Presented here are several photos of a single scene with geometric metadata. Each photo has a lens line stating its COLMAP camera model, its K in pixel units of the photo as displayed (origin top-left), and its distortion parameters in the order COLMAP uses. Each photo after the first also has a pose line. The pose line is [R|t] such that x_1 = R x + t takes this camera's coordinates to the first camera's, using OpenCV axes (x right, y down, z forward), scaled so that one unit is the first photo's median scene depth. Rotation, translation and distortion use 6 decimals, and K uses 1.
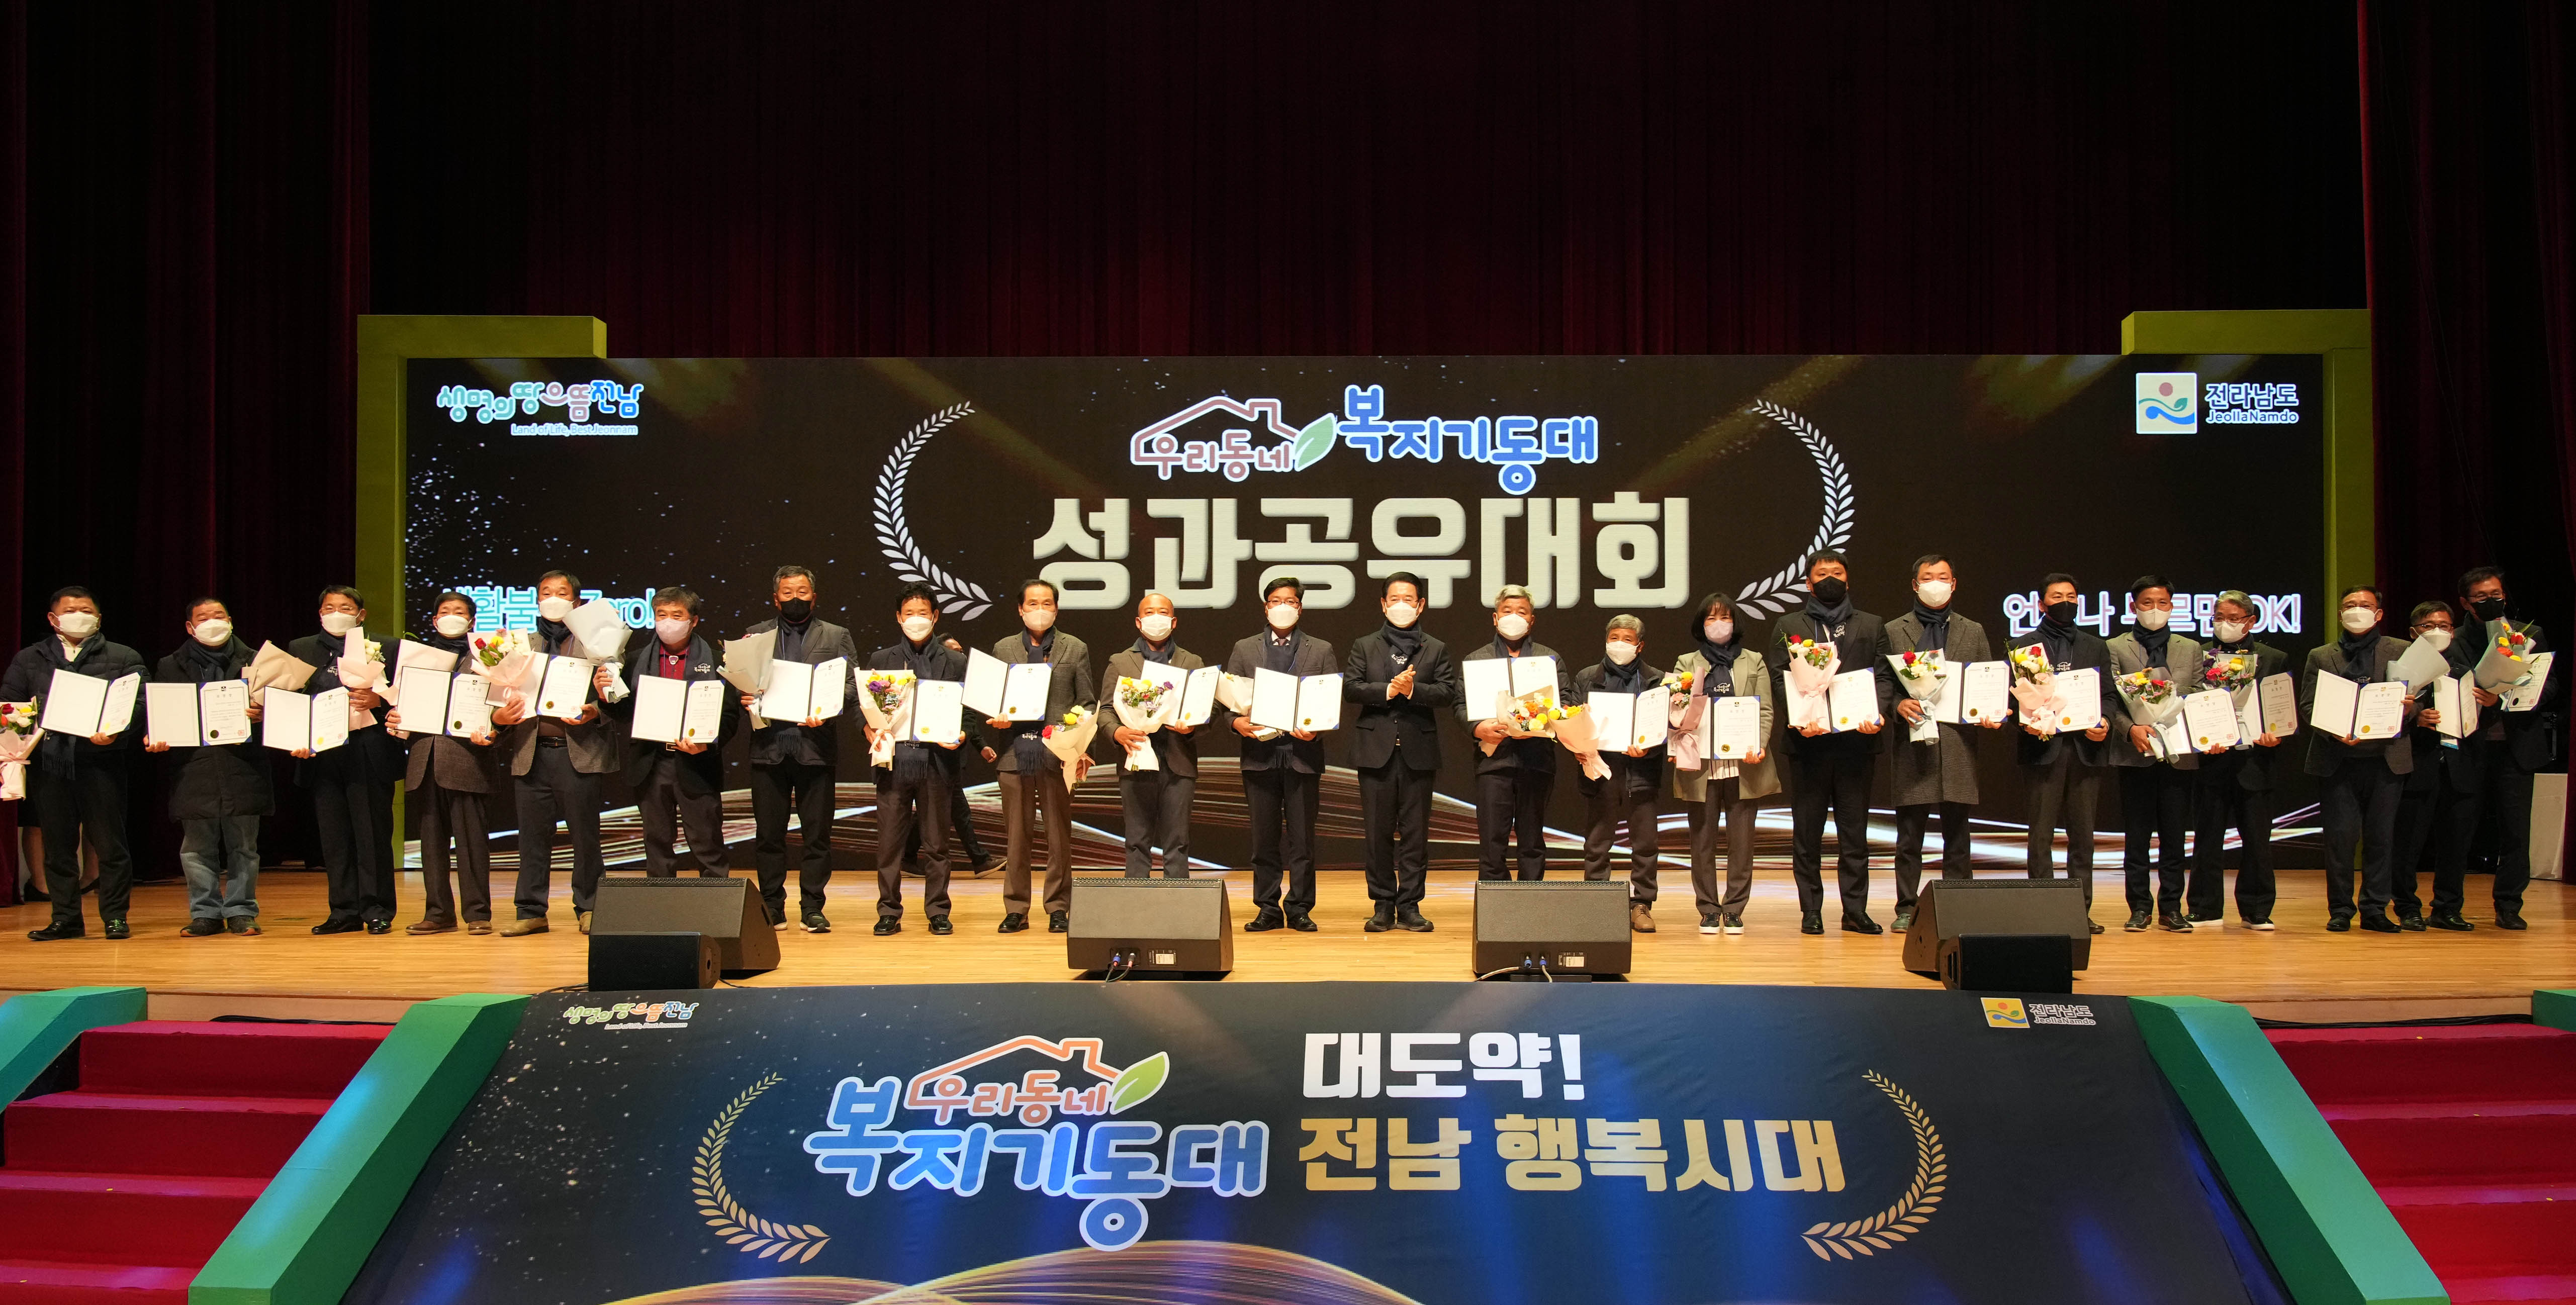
lens RADIAL K [[1766.5, 0, 1359.7], [0, 1766.5, 655.4], [0, 0, 1]] dist [-0.025651, 0.003919]
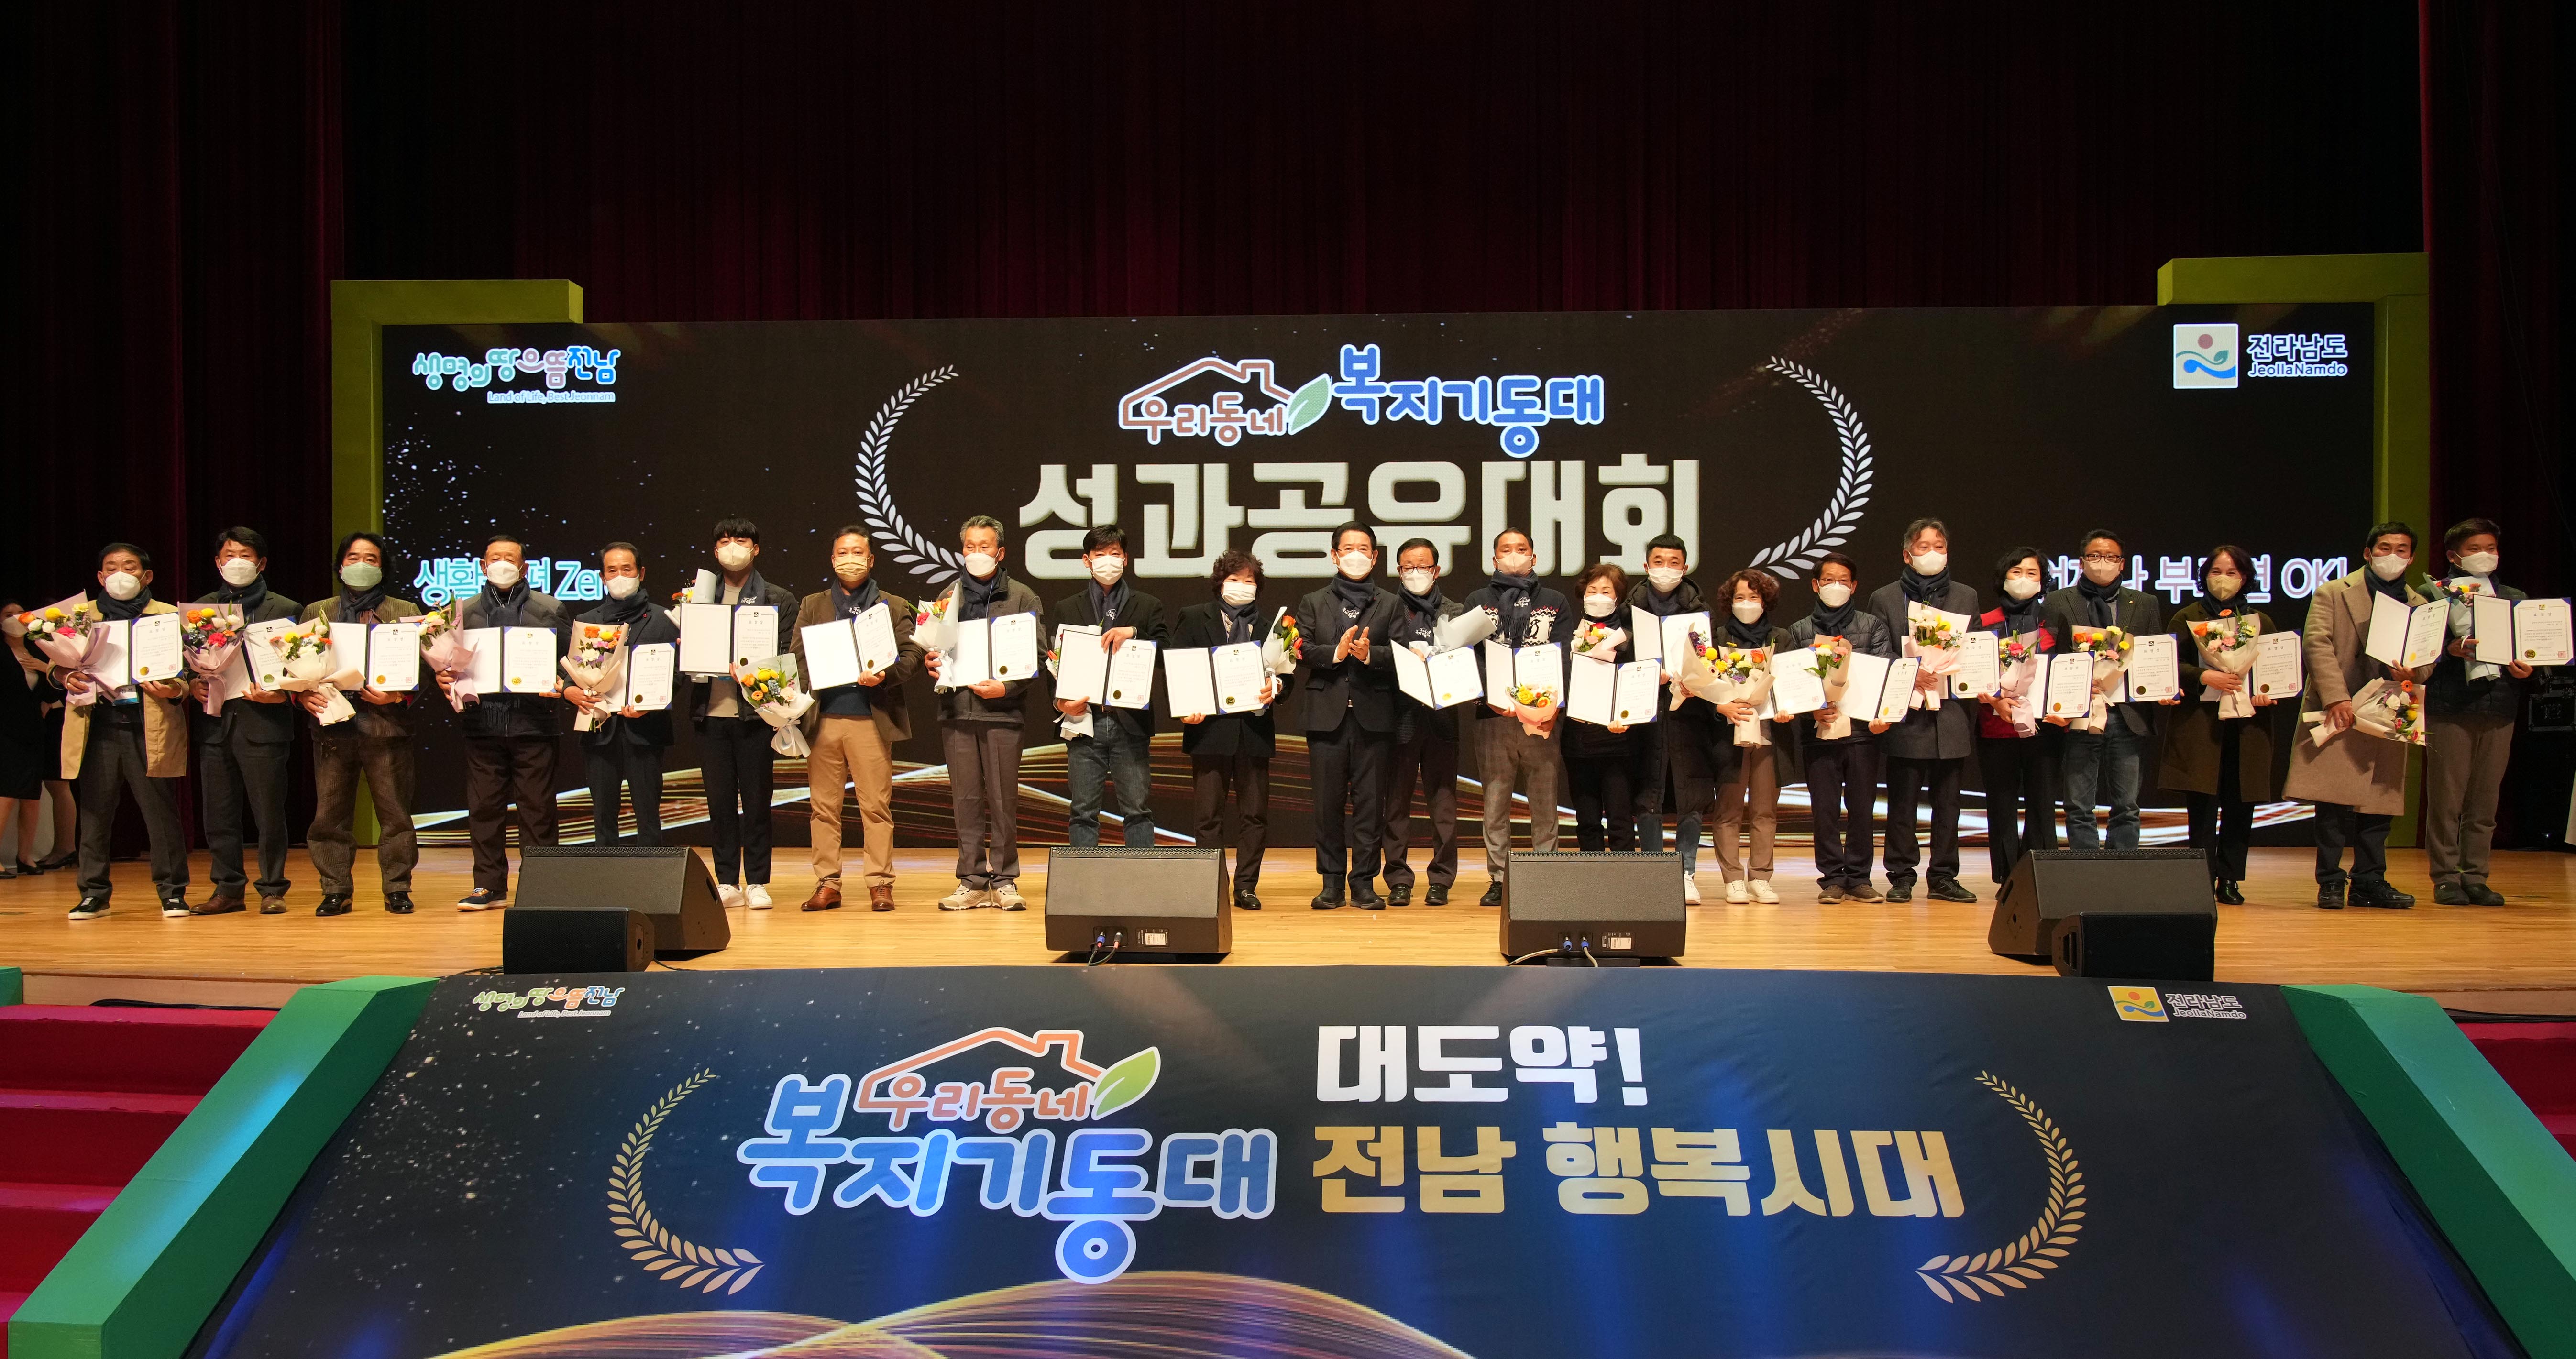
lens RADIAL K [[1697.7, 0, 1288.0], [0, 1697.7, 679.5], [0, 0, 1]] dist [-0.028580, -0.002238]
pose [[0.999477, -0.002500, -0.032250, -0.016922], [0.003113, 0.999815, 0.018981, 0.027499], [0.032197, -0.019071, 0.999300, 0.163525]]
